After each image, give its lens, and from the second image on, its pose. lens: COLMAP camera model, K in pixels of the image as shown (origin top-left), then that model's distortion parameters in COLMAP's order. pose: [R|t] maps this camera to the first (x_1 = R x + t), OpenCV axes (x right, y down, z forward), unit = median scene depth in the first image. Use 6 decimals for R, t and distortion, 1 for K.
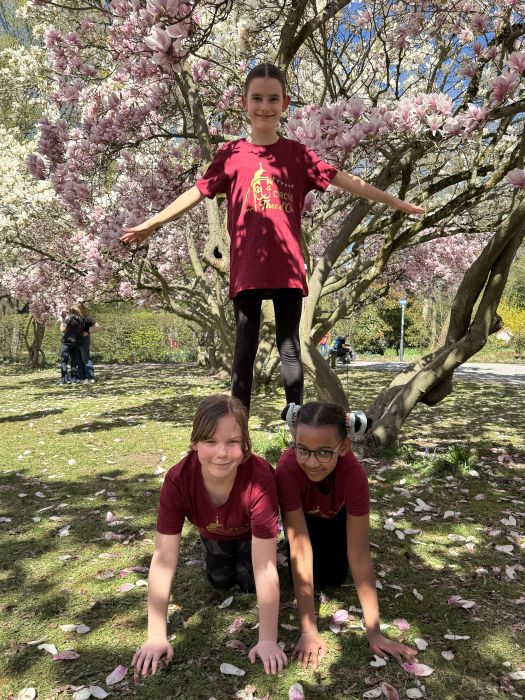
lens RADIAL K [[615.5, 0, 262.5], [0, 615.5, 350.0], [0, 0, 1]] dist [0.090258, -0.220900]
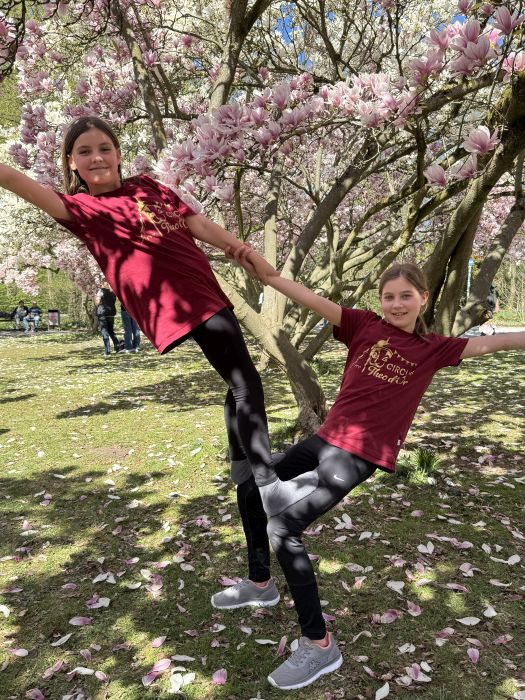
lens RADIAL K [[615.5, 0, 262.5], [0, 615.5, 350.0], [0, 0, 1]] dist [0.090258, -0.220900]
pose [[0.990796, 0.003100, -0.135326, 0.115010], [0.006560, 0.997463, 0.070879, -0.036653], [0.135202, -0.071114, 0.988263, 0.026574]]
